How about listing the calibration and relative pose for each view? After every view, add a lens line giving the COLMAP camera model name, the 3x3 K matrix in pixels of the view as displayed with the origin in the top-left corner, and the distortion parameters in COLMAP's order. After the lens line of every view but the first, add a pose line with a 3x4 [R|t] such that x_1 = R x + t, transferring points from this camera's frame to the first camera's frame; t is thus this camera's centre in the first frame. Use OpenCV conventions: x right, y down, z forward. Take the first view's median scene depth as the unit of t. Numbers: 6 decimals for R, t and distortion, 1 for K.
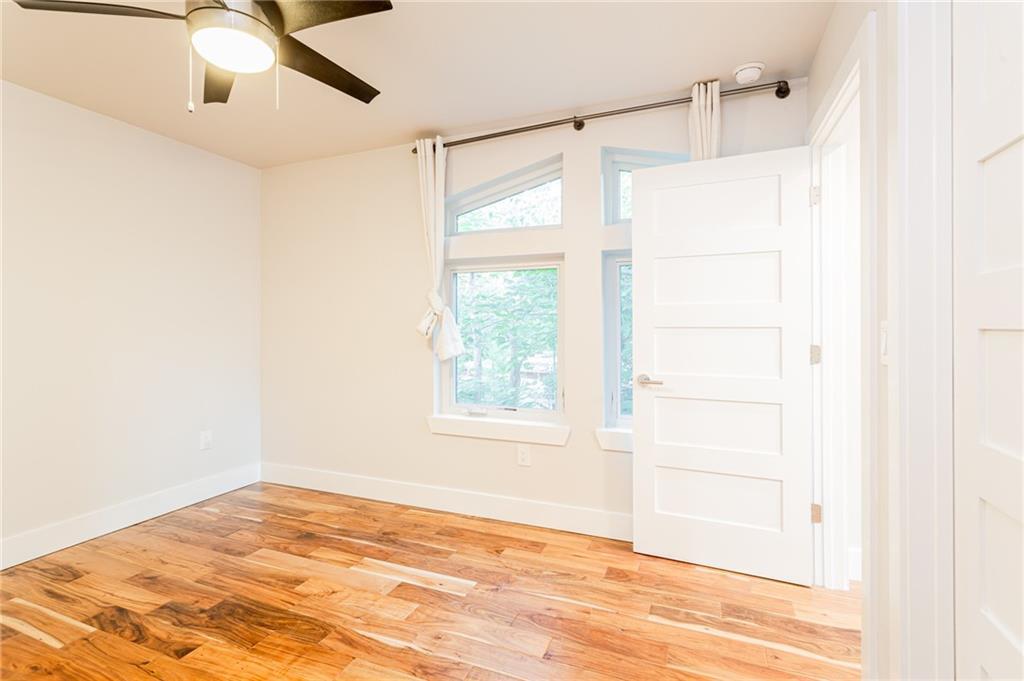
lens RADIAL K [[489.3, 0, 510.7], [0, 489.3, 323.3], [0, 0, 1]] dist [0.003005, -0.000336]
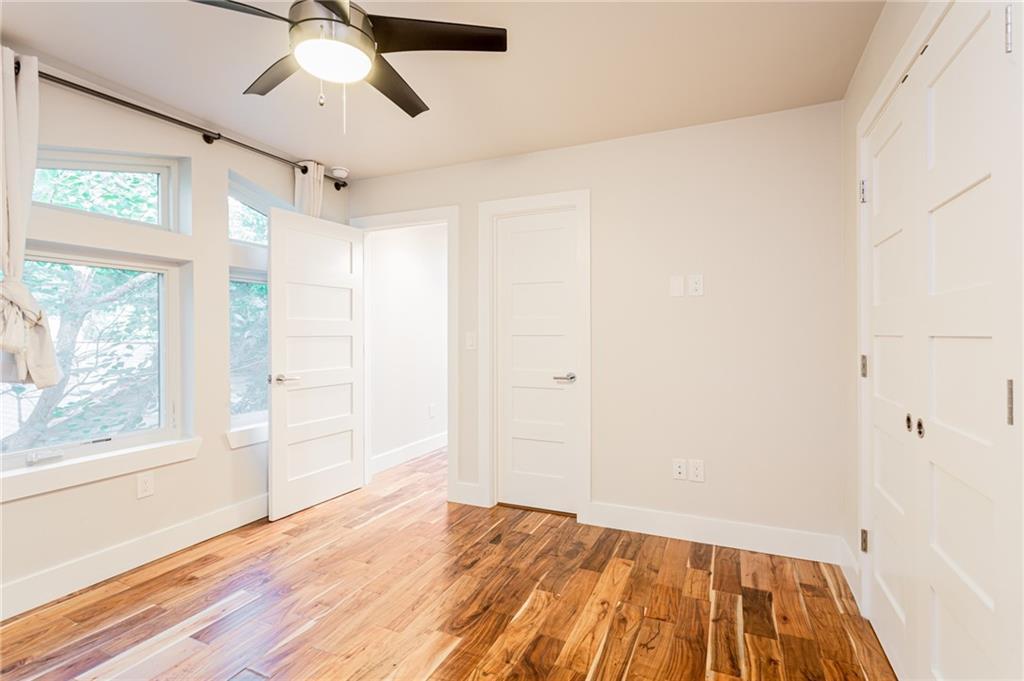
lens RADIAL K [[489.3, 0, 511.0], [0, 489.3, 336.1], [0, 0, 1]] dist [0.003005, -0.000336]
pose [[0.033747, -0.005375, 0.999416, -0.929564], [0.000805, 0.999985, 0.005351, 0.001382], [-0.999430, 0.000624, 0.033750, 0.364156]]
